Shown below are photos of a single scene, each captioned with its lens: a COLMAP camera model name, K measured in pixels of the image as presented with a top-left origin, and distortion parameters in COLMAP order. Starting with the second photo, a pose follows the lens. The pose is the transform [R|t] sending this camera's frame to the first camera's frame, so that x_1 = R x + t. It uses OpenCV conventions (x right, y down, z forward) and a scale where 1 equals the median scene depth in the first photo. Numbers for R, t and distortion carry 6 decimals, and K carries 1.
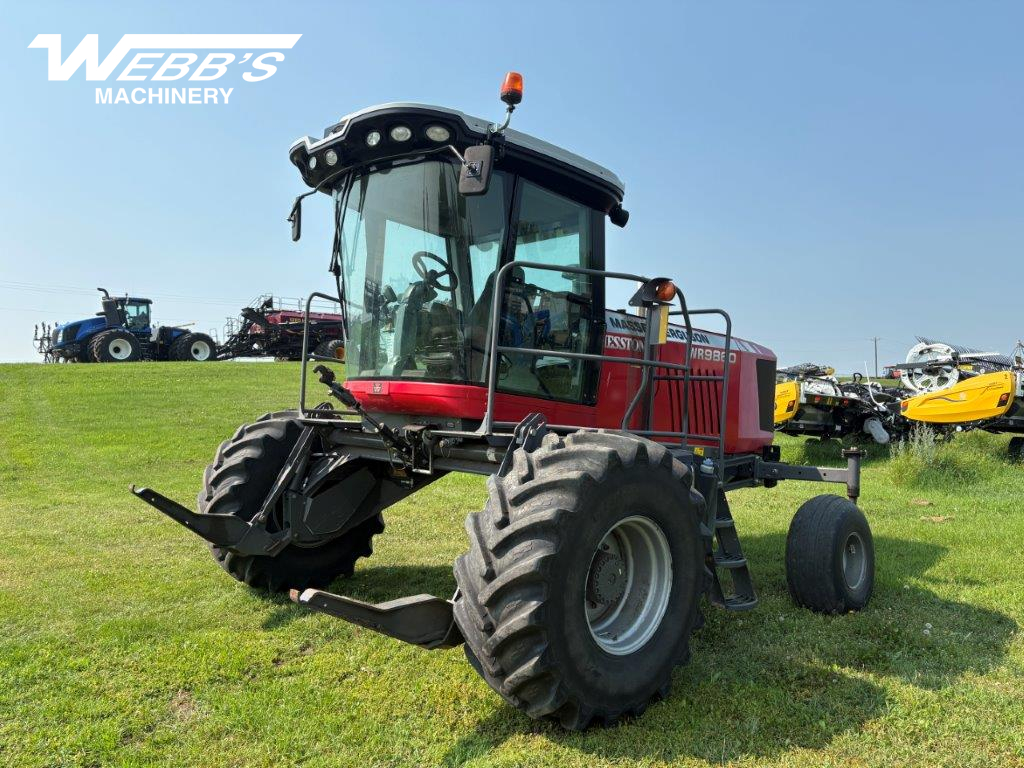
lens RADIAL K [[788.8, 0, 509.7], [0, 788.8, 381.8], [0, 0, 1]] dist [0.028443, 0.000321]
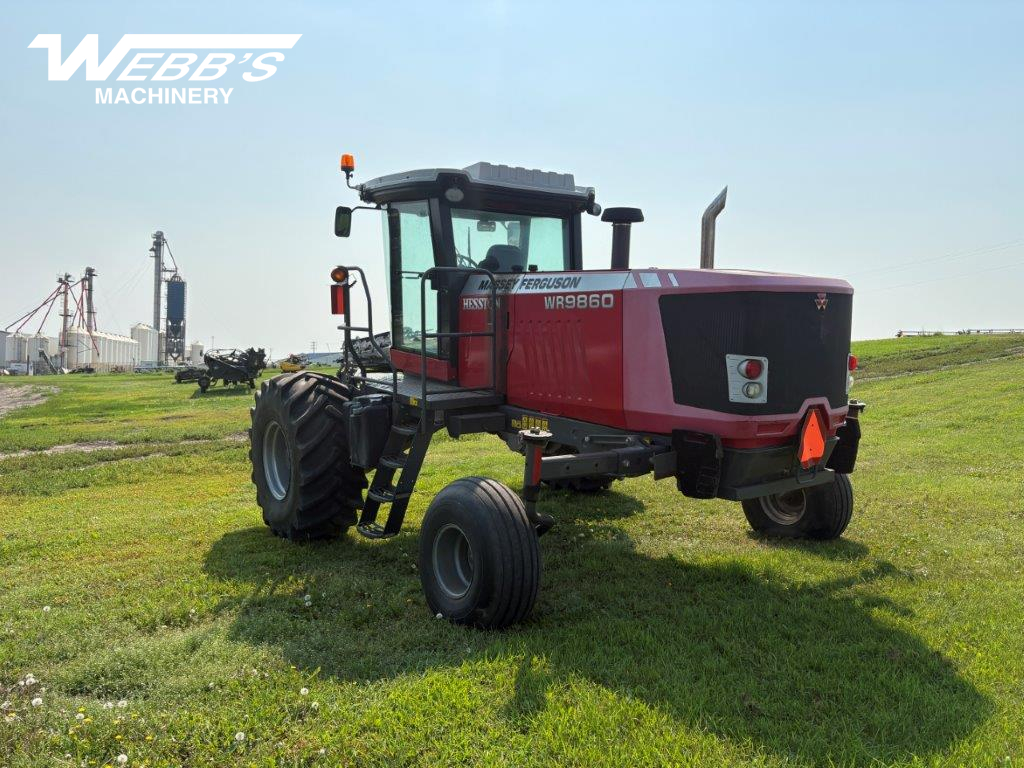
lens RADIAL K [[788.8, 0, 509.7], [0, 788.8, 381.8], [0, 0, 1]] dist [0.028443, 0.000321]
pose [[-0.147890, 0.037376, -0.988297, 1.082569], [0.017096, 0.999233, 0.035231, 0.018941], [0.988856, -0.011686, -0.148415, 1.065401]]
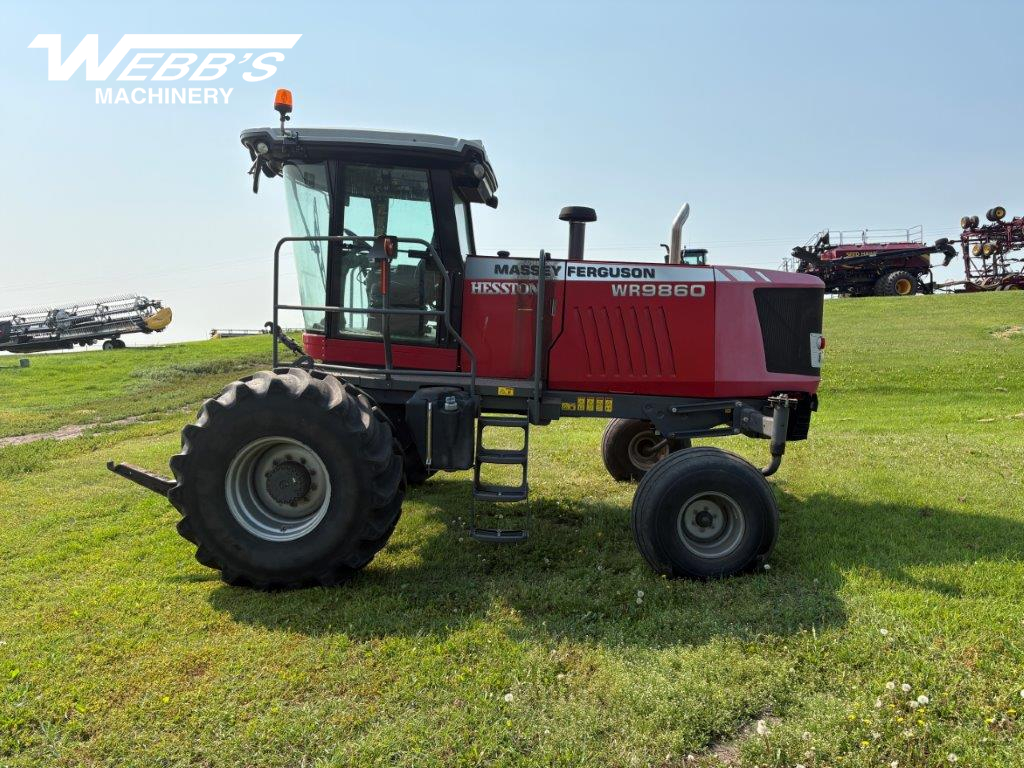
lens RADIAL K [[788.8, 0, 509.7], [0, 788.8, 381.8], [0, 0, 1]] dist [0.028443, 0.000321]
pose [[0.693709, 0.019500, -0.719991, 0.811320], [0.035604, 0.997483, 0.061320, 0.010140], [0.719374, -0.068173, 0.691269, 0.237210]]
